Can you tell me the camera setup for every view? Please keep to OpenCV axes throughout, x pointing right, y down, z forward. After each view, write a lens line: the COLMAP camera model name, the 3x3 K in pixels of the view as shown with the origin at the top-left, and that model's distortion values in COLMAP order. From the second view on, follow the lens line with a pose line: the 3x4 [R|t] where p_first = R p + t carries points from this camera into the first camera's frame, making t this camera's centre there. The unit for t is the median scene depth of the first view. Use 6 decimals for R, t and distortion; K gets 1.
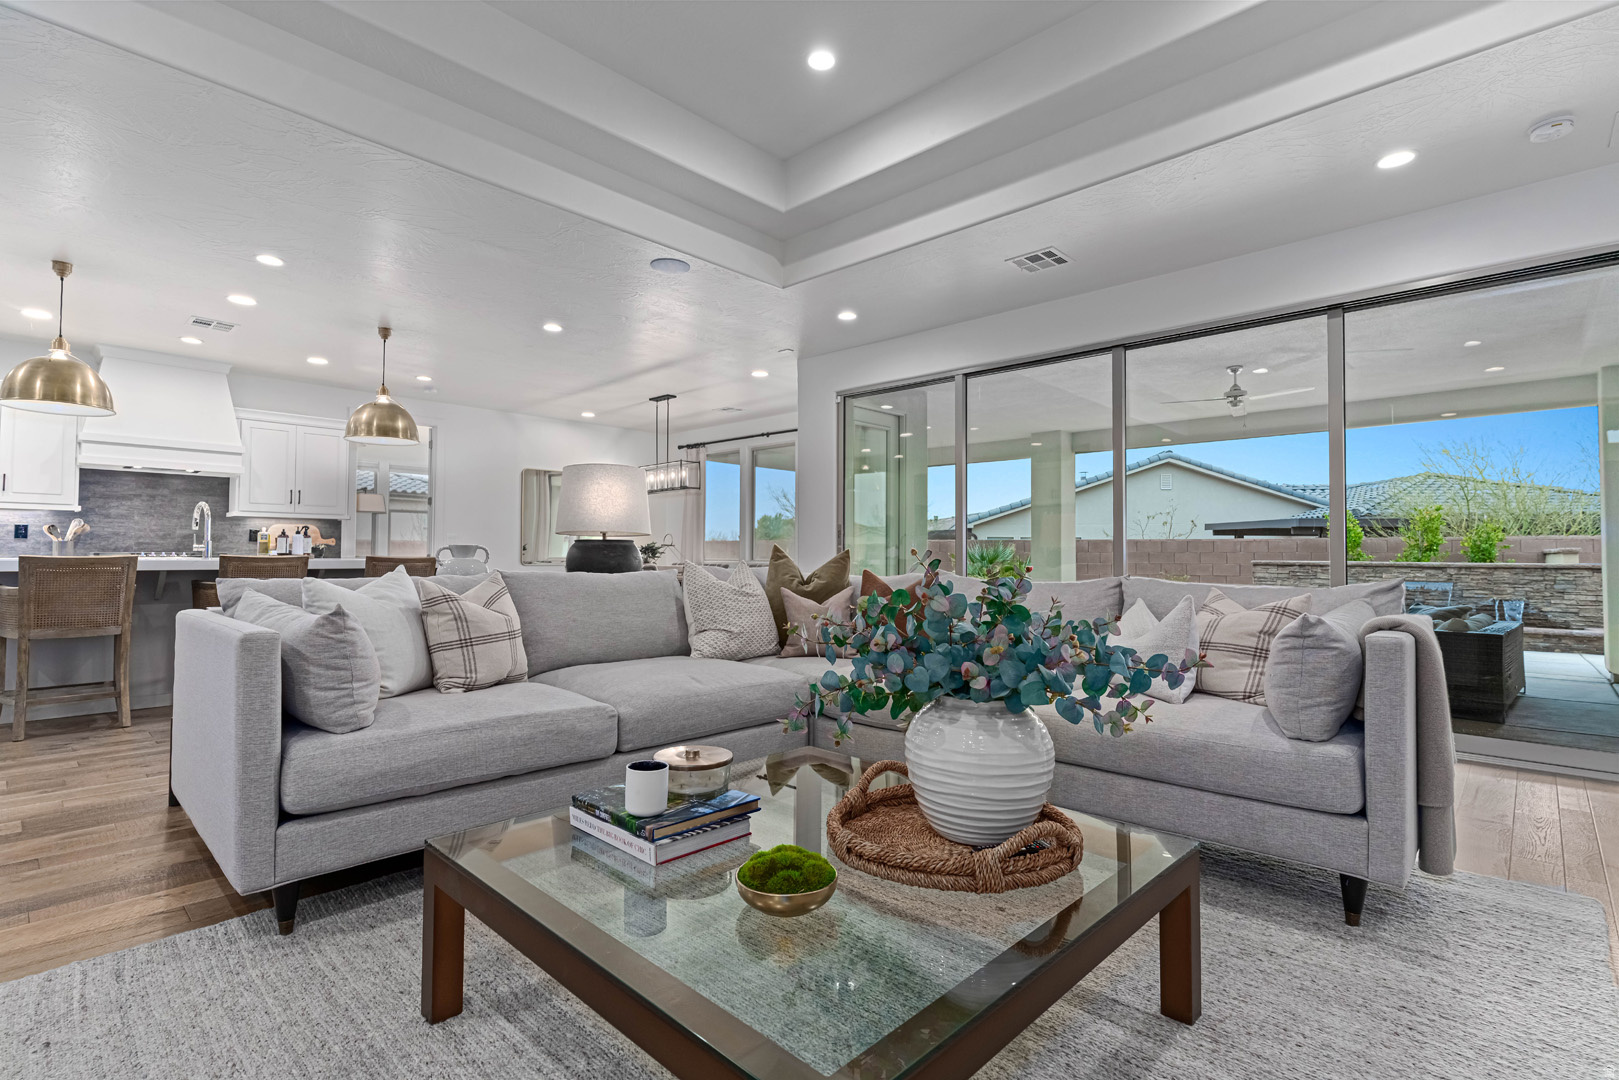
lens RADIAL K [[770.4, 0, 805.7], [0, 770.4, 543.3], [0, 0, 1]] dist [0.009016, -0.000393]
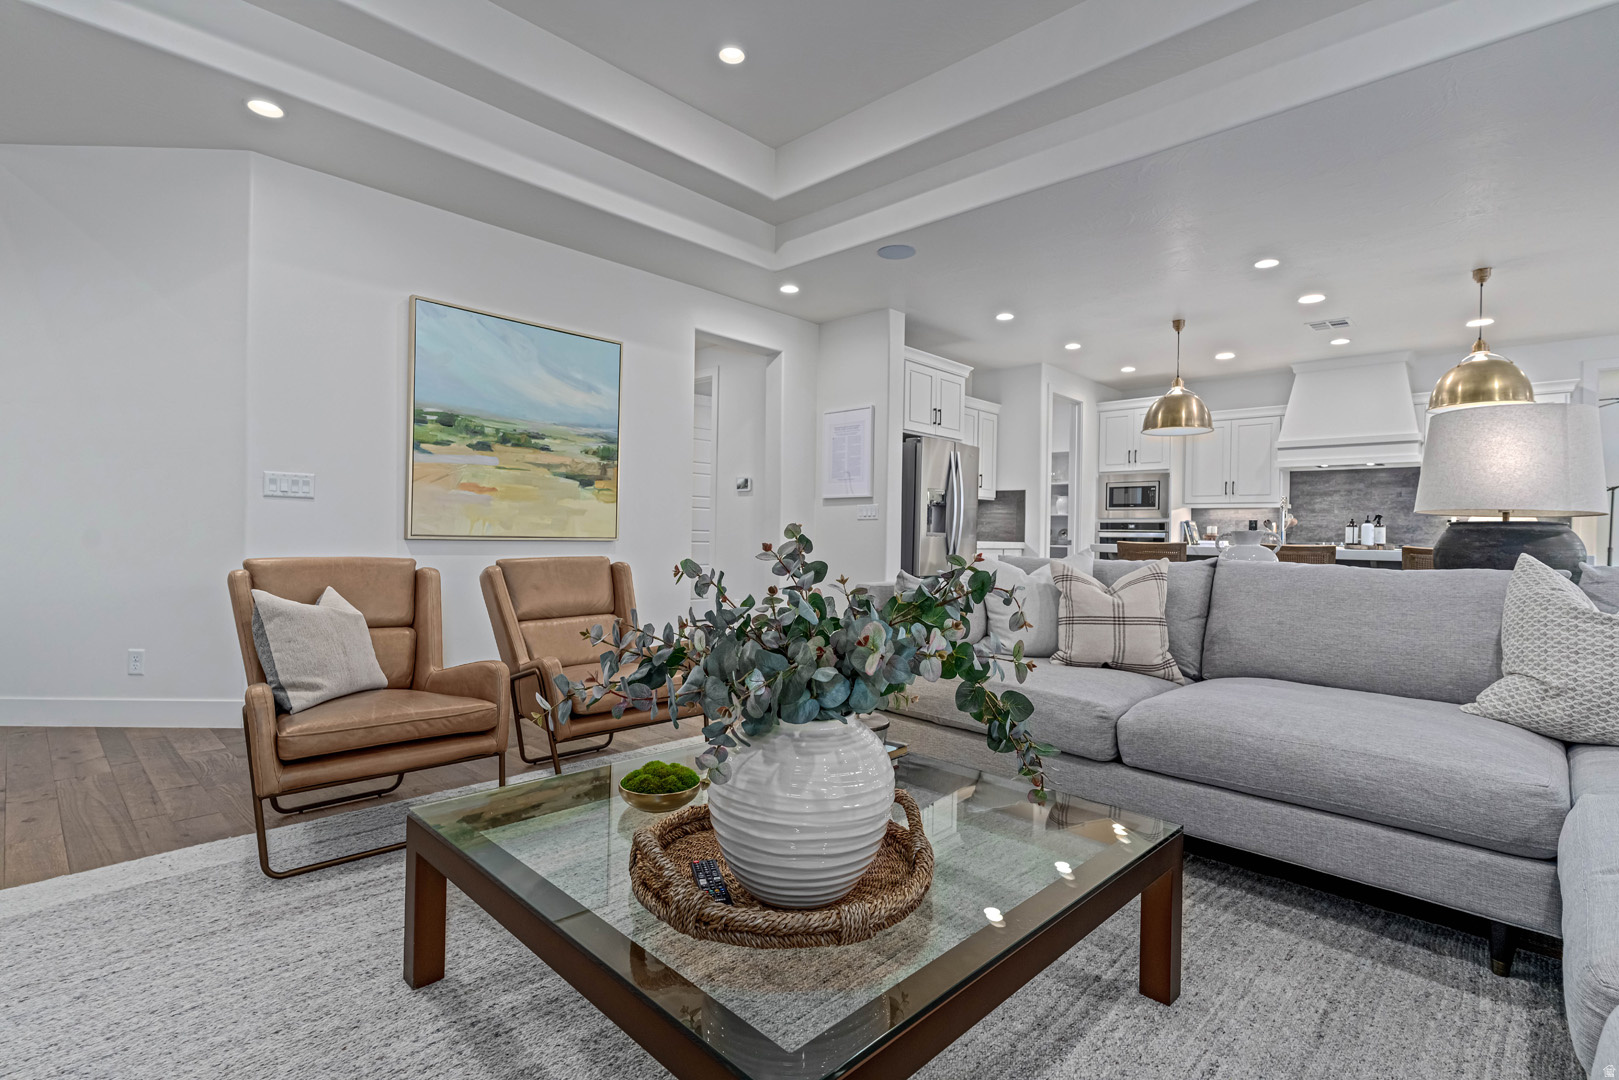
lens RADIAL K [[770.4, 0, 804.5], [0, 770.4, 535.6], [0, 0, 1]] dist [0.009016, -0.000393]
pose [[-0.008462, -0.003035, -0.999960, 0.278371], [-0.002414, 0.999993, -0.003014, 0.007423], [0.999961, 0.002388, -0.008469, 0.288112]]
